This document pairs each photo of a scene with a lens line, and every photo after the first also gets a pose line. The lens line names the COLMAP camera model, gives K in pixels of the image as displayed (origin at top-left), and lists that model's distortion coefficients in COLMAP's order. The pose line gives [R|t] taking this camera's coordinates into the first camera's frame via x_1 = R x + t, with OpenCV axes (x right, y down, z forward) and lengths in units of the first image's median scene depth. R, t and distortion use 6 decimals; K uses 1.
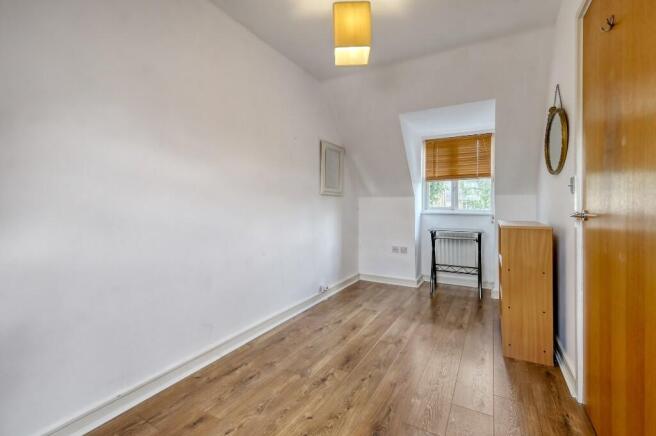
lens RADIAL K [[283.8, 0, 329.5], [0, 283.8, 207.5], [0, 0, 1]] dist [0.000433, 0.000052]
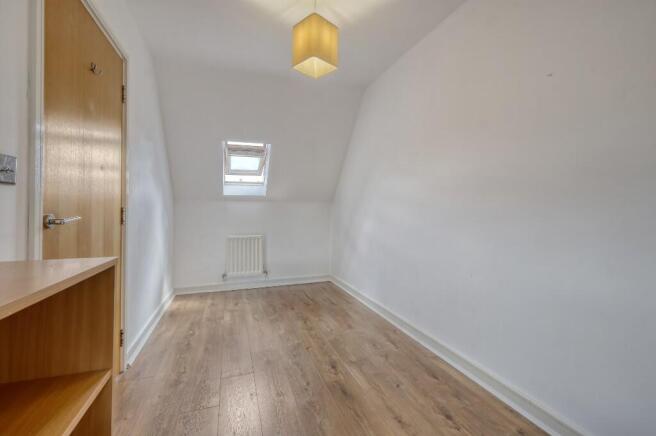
lens RADIAL K [[283.8, 0, 329.5], [0, 283.8, 207.5], [0, 0, 1]] dist [0.000433, 0.000052]
pose [[-0.656475, -0.011373, -0.754262, 0.735982], [-0.005628, 0.999932, -0.010179, 0.004790], [0.754326, -0.002437, -0.656495, 1.530452]]
